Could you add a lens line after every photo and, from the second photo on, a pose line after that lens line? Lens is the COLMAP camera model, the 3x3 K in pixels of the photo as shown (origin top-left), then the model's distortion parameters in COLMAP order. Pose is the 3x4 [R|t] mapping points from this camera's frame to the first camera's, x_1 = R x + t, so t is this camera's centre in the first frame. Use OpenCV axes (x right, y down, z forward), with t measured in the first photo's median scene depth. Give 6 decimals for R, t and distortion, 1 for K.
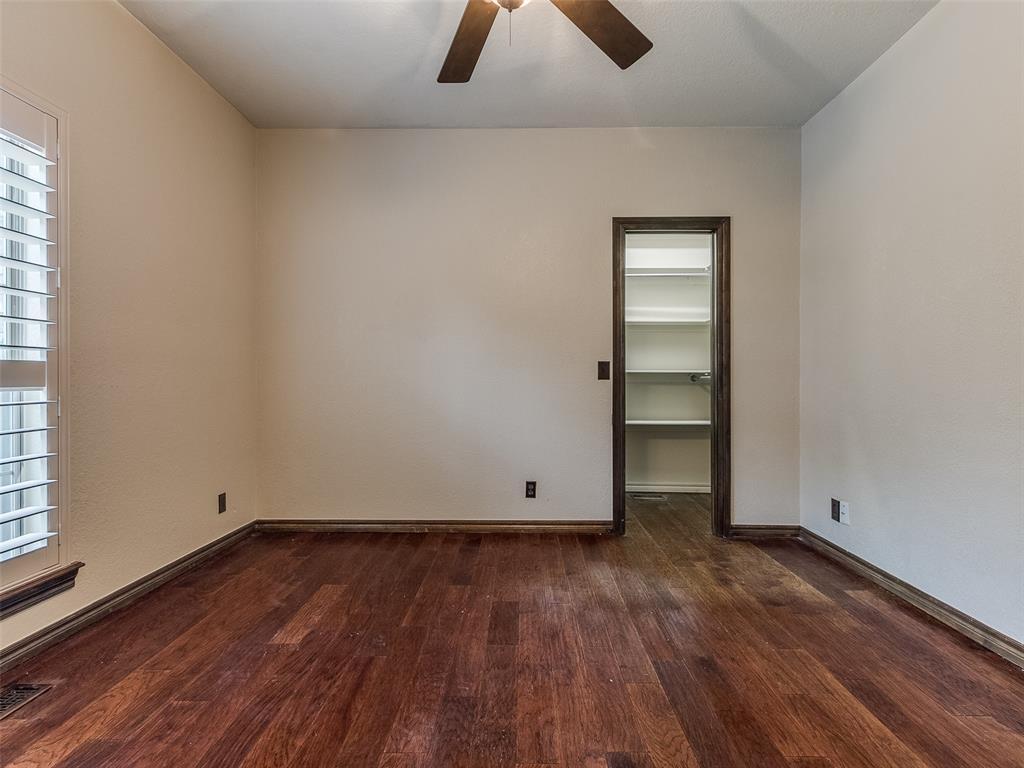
lens RADIAL K [[527.4, 0, 504.6], [0, 527.4, 389.0], [0, 0, 1]] dist [0.004087, 0.000521]
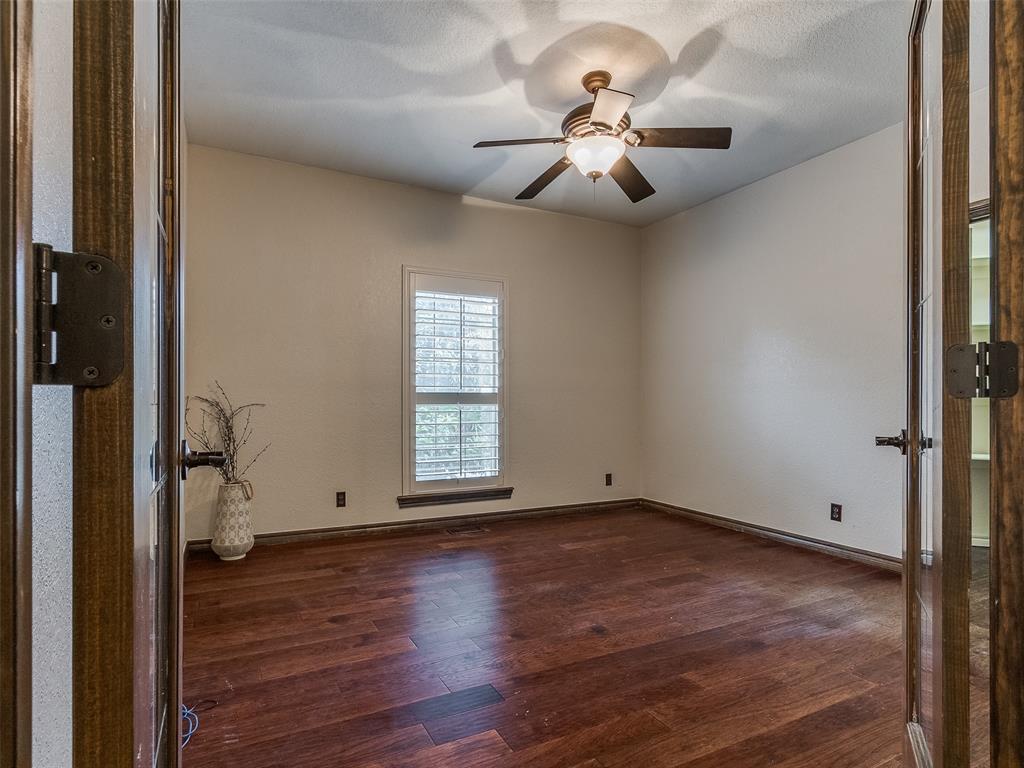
lens RADIAL K [[527.4, 0, 504.6], [0, 527.4, 389.0], [0, 0, 1]] dist [0.004087, 0.000521]
pose [[0.489655, -0.014884, -0.871789, 1.055448], [-0.018316, 0.999458, -0.027351, -0.008030], [0.871724, 0.029360, 0.489117, -0.078724]]
